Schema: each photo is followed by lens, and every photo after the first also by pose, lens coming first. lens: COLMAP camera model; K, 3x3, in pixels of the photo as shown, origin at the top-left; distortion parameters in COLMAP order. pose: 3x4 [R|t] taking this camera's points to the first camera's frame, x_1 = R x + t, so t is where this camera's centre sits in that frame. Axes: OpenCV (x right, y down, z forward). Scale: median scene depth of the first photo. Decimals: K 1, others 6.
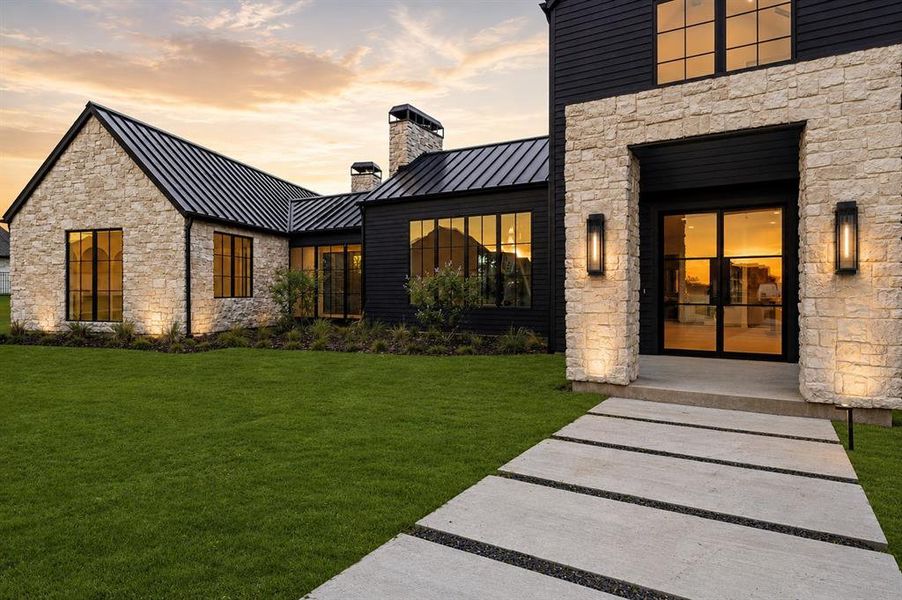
lens RADIAL K [[458.7, 0, 446.3], [0, 458.7, 298.9], [0, 0, 1]] dist [-0.017567, -0.000048]
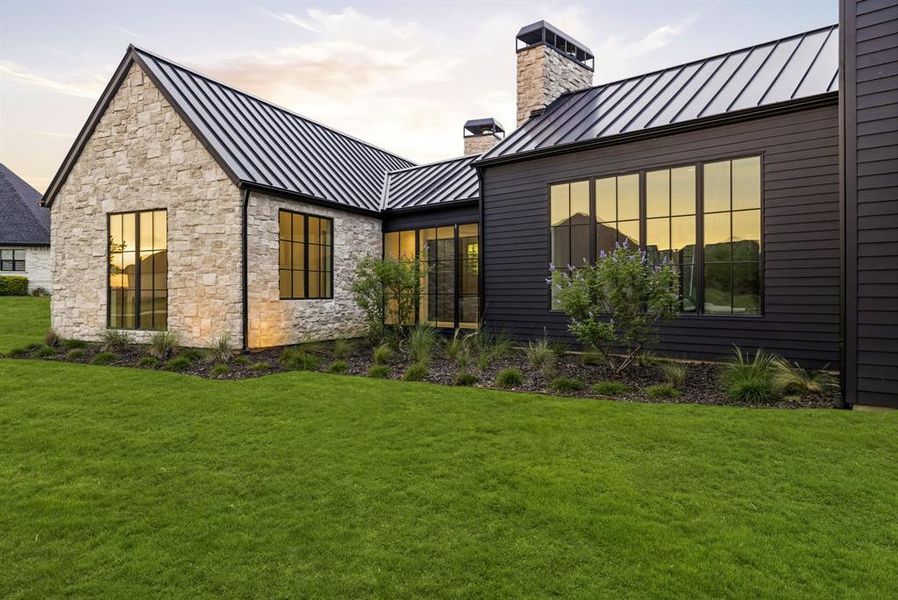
lens RADIAL K [[531.7, 0, 437.6], [0, 531.7, 295.4], [0, 0, 1]] dist [0.011788, 0.001014]
pose [[0.968023, -0.000065, -0.250861, -0.047333], [-0.002359, 0.999953, -0.009364, -0.000879], [0.250850, 0.009657, 0.967978, 0.224786]]
